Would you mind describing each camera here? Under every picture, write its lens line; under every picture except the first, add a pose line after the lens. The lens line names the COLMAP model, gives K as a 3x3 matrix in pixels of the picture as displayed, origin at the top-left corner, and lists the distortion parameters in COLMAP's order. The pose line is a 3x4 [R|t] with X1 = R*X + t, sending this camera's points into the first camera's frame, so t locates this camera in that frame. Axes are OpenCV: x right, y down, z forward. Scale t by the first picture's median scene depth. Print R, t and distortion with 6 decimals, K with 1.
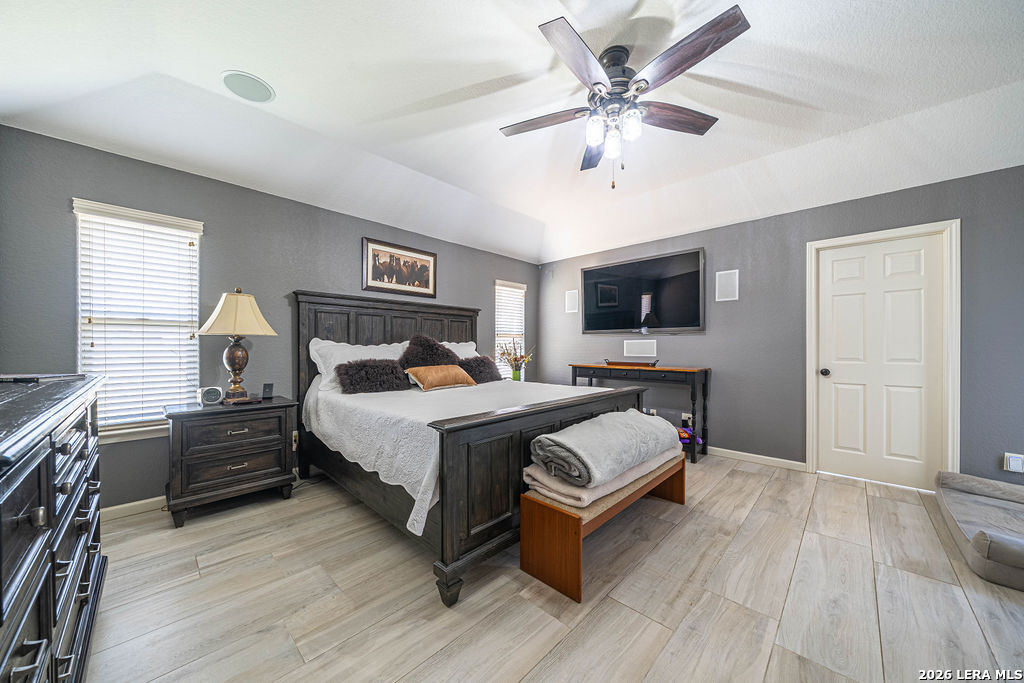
lens RADIAL K [[350.7, 0, 506.5], [0, 350.7, 348.4], [0, 0, 1]] dist [0.008906, -0.000055]
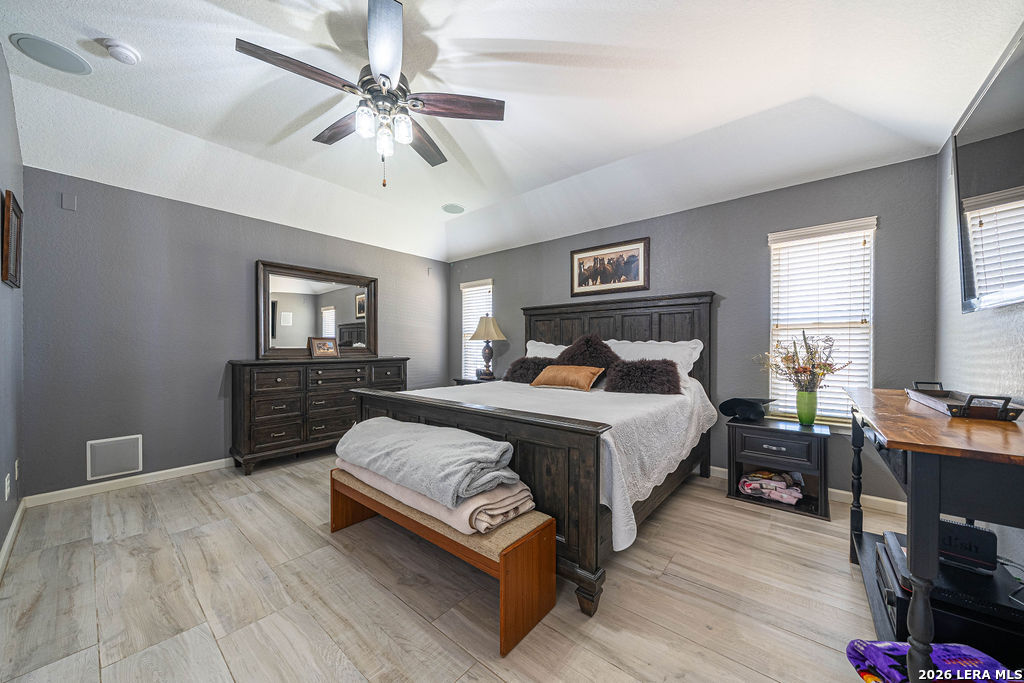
lens RADIAL K [[353.8, 0, 506.4], [0, 353.8, 348.9], [0, 0, 1]] dist [-0.004014, -0.000064]
pose [[0.085390, -0.000106, -0.996348, 0.736300], [-0.009281, 0.999957, -0.000902, 0.004815], [0.996304, 0.009324, 0.085385, 0.703087]]
